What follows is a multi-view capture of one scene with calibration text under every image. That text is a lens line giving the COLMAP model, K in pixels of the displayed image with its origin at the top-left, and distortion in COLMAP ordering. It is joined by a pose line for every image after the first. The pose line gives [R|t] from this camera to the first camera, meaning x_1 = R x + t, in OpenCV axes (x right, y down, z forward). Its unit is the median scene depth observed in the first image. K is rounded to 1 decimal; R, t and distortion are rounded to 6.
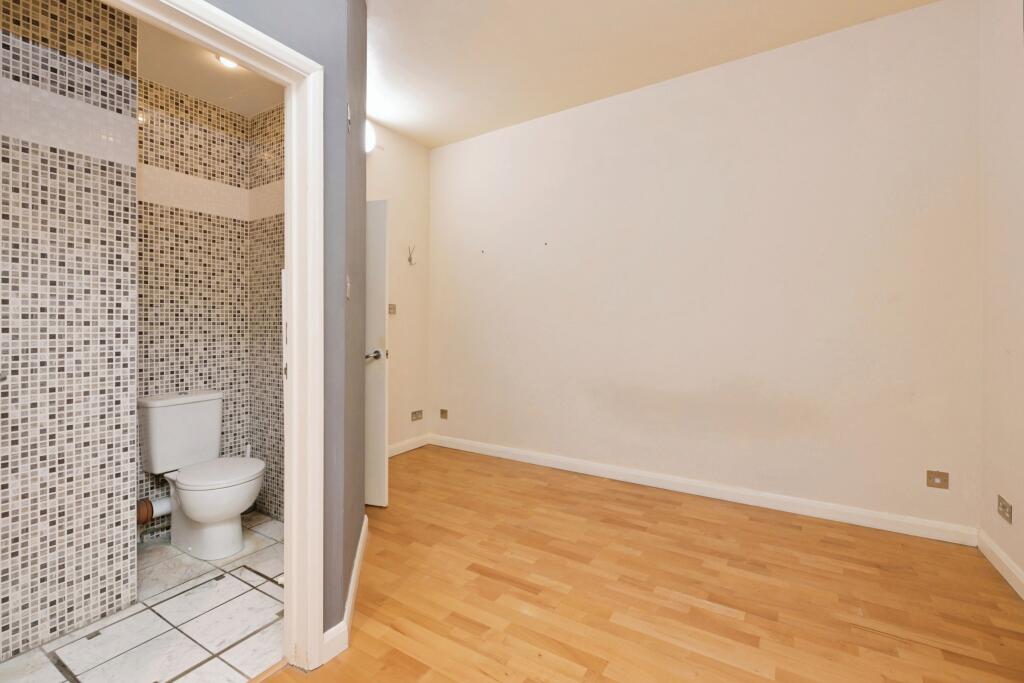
lens RADIAL K [[451.4, 0, 512.1], [0, 451.4, 328.3], [0, 0, 1]] dist [-0.000694, -0.000123]
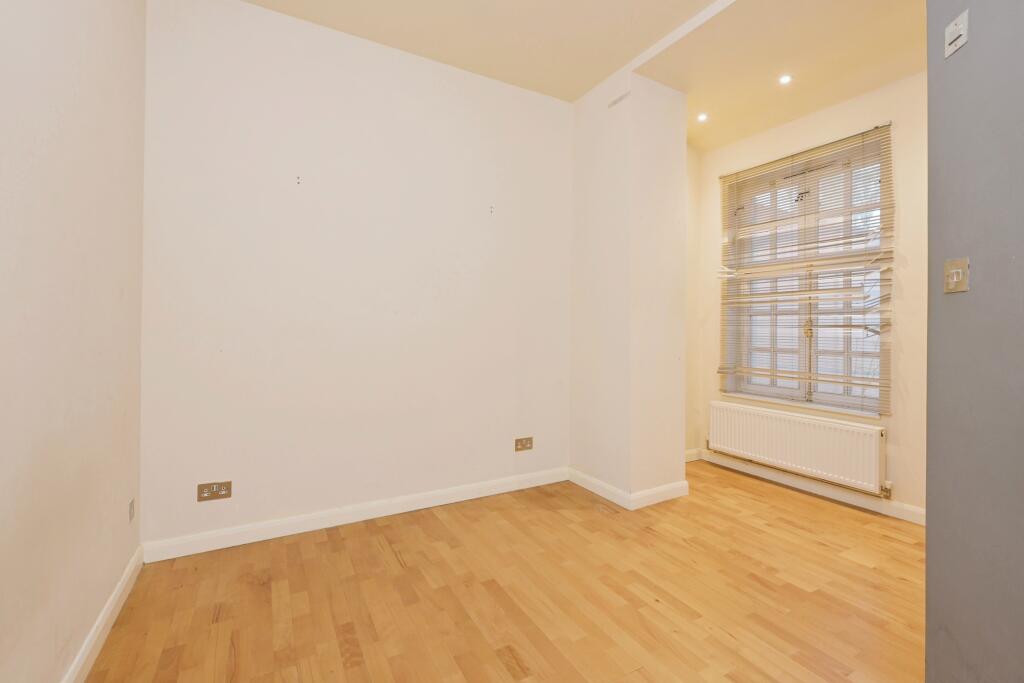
lens RADIAL K [[451.4, 0, 512.1], [0, 451.4, 328.3], [0, 0, 1]] dist [-0.000694, -0.000123]
pose [[-0.869582, -0.008486, 0.493715, -0.111600], [-0.003862, 0.999939, 0.010385, -0.015445], [-0.493773, 0.007124, -0.869562, 1.883442]]
